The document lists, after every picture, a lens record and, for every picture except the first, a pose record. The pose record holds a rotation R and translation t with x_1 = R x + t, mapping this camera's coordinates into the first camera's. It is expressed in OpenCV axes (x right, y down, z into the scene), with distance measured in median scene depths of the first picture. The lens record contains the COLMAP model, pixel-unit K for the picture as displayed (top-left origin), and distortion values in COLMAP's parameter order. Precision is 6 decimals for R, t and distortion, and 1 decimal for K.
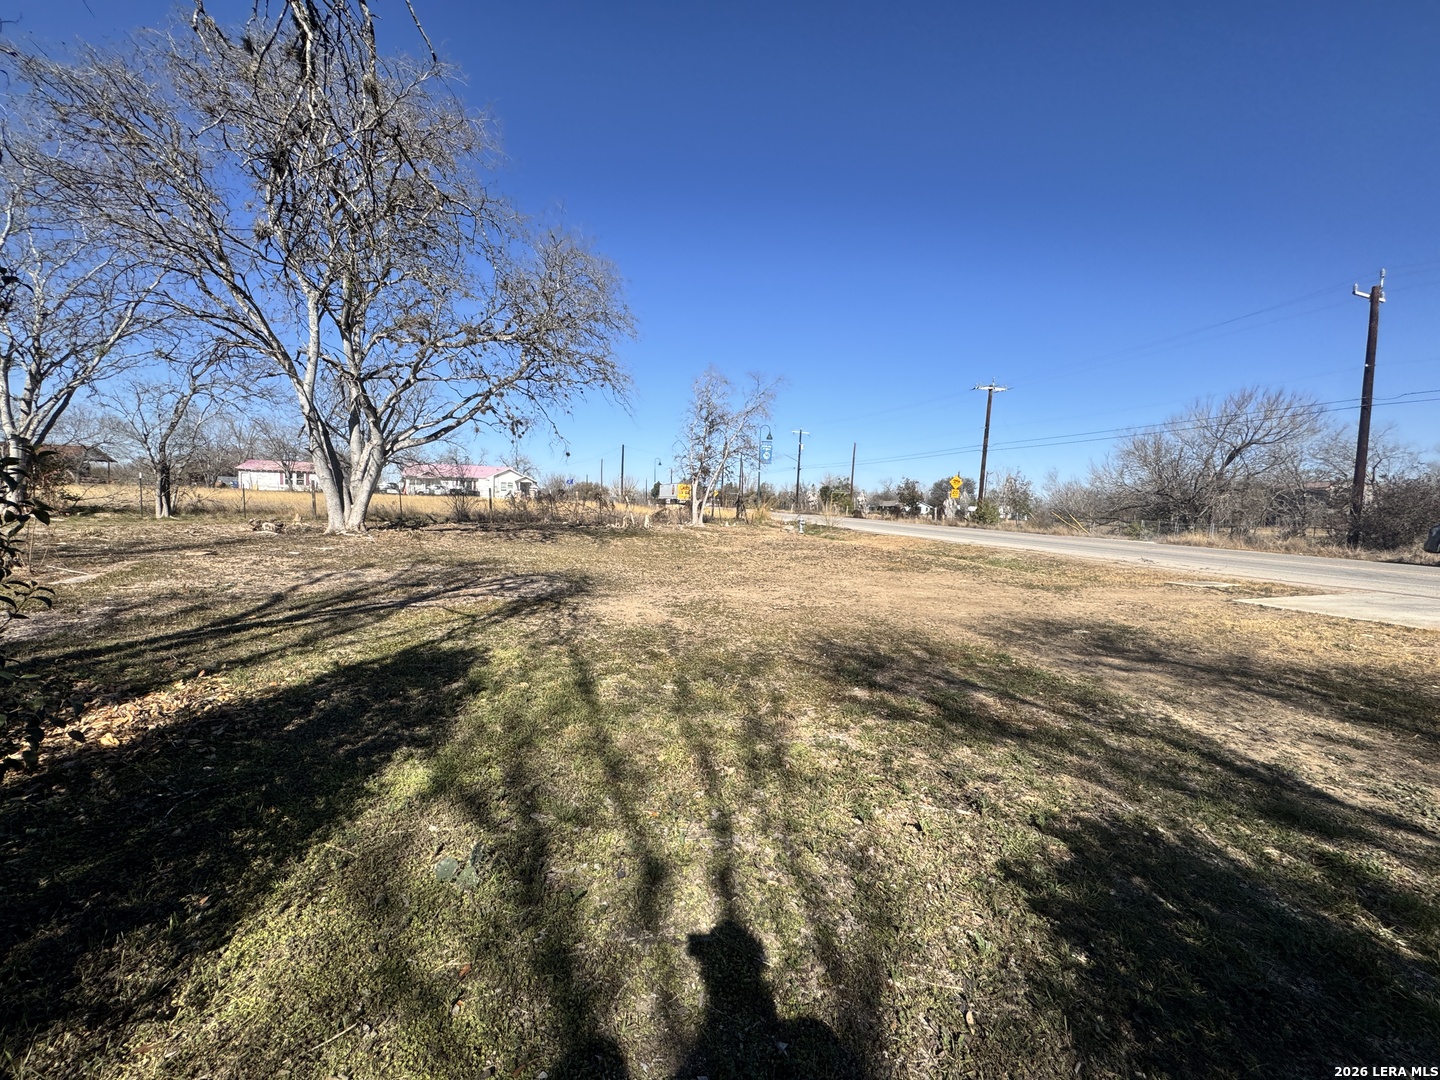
lens RADIAL K [[572.2, 0, 715.8], [0, 572.2, 535.1], [0, 0, 1]] dist [0.000546, -0.000039]
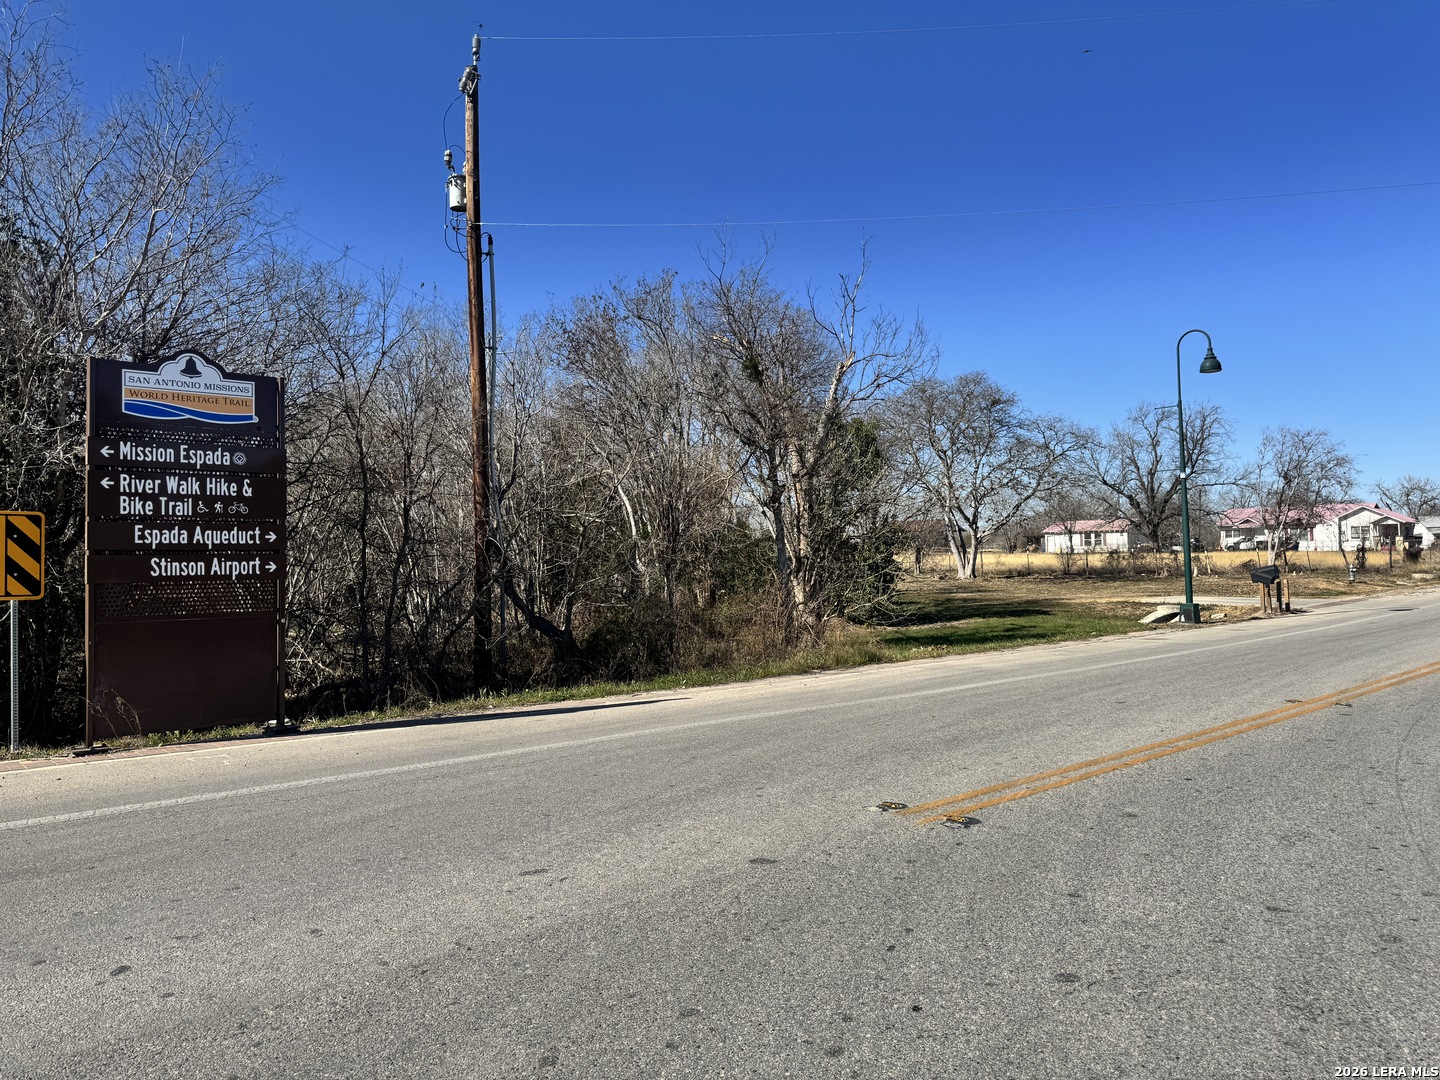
lens RADIAL K [[1010.5, 0, 706.6], [0, 1010.5, 531.1], [0, 0, 1]] dist [0.045135, -0.042853]
pose [[0.449013, -0.058132, -0.891632, 2.447736], [-0.018153, 0.997082, -0.074149, 0.123757], [0.893341, 0.049480, 0.446647, -1.617960]]
